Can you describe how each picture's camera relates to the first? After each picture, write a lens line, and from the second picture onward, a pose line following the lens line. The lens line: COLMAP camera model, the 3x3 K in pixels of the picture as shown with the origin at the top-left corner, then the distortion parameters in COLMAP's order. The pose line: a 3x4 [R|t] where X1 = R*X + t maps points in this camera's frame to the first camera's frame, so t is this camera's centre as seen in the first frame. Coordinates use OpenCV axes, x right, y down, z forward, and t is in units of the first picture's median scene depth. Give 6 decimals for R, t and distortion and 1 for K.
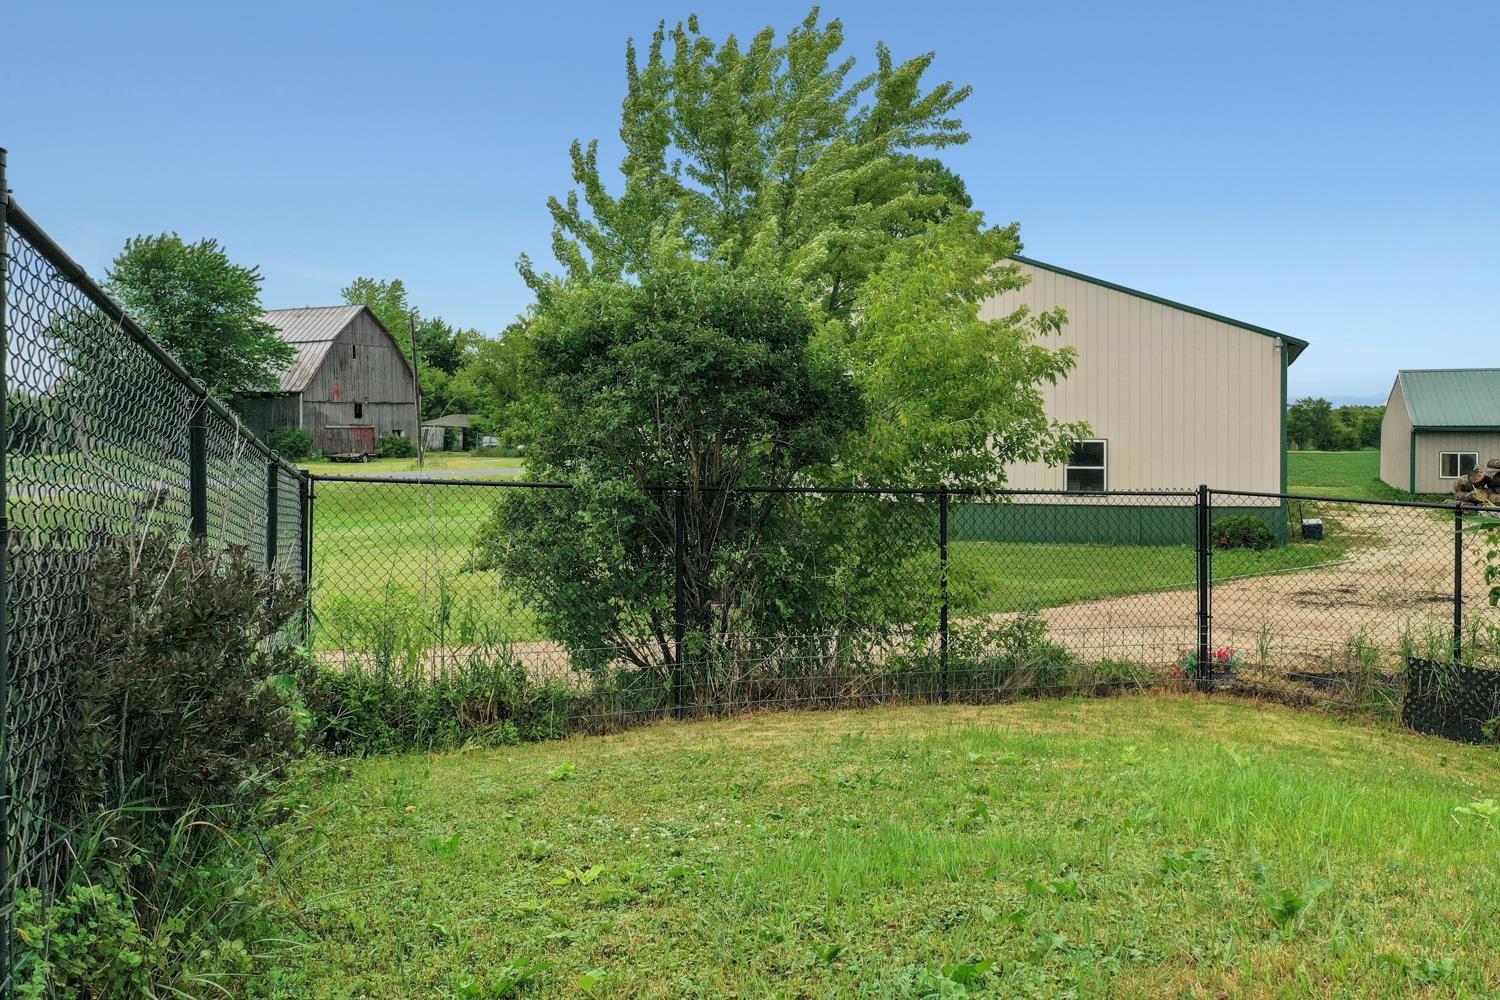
lens RADIAL K [[1192.2, 0, 751.1], [0, 1192.2, 492.9], [0, 0, 1]] dist [0.006314, 0.000655]
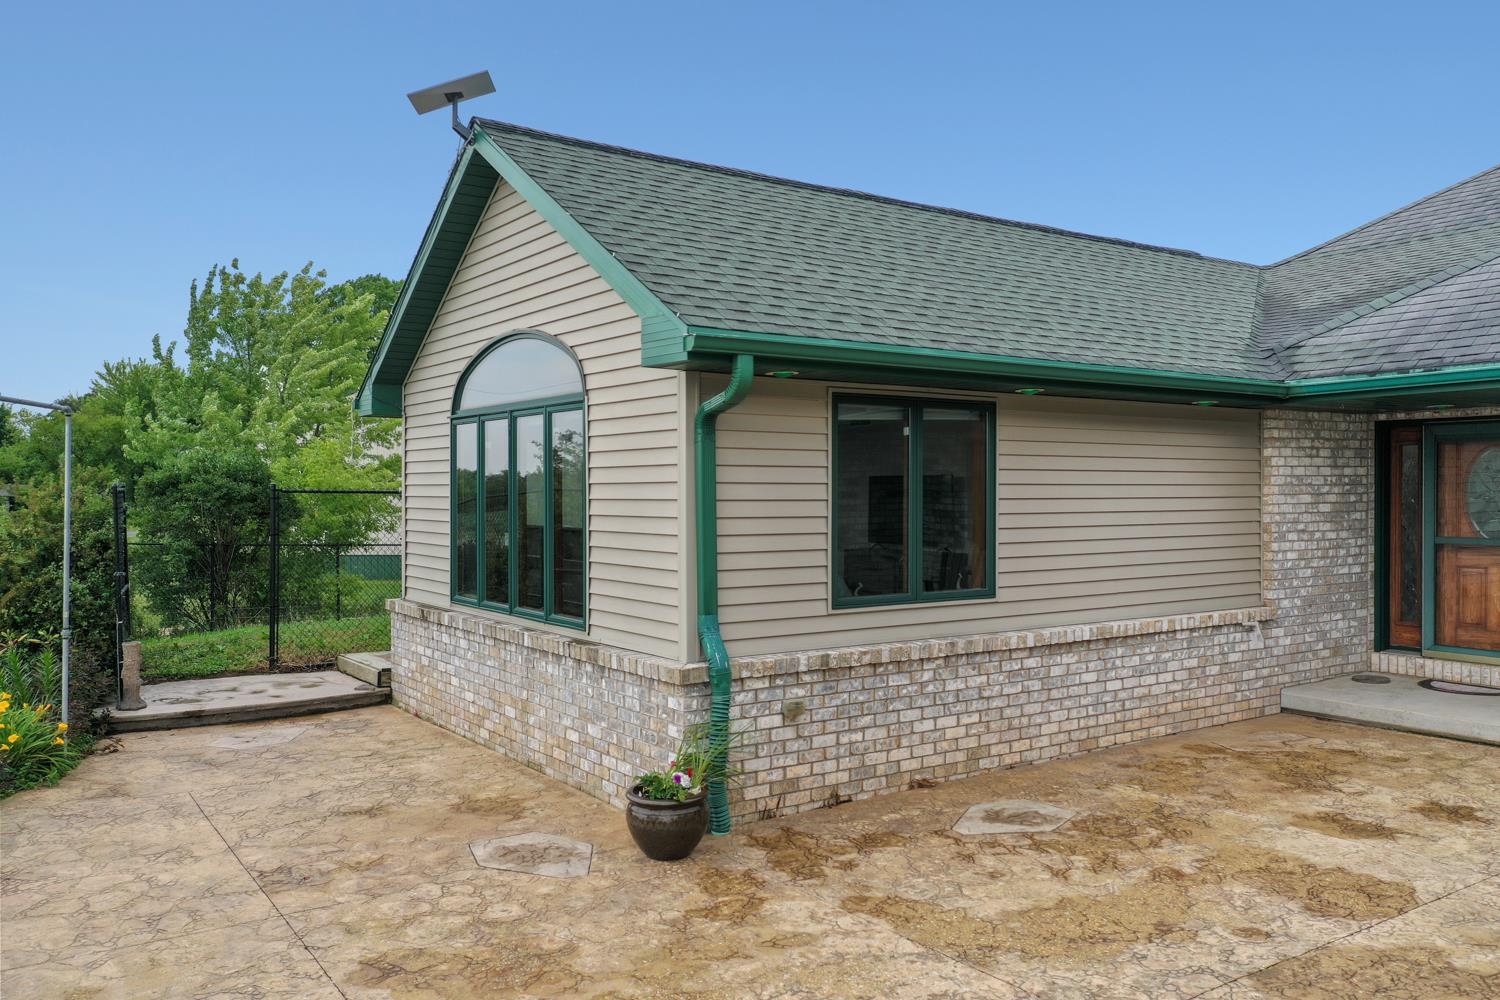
lens RADIAL K [[1192.2, 0, 748.0], [0, 1192.2, 509.9], [0, 0, 1]] dist [0.006314, 0.000655]
pose [[0.947602, -0.002946, 0.319439, 0.185759], [0.006826, 0.999916, -0.011027, -0.038629], [-0.319380, 0.012630, 0.947543, -1.536865]]
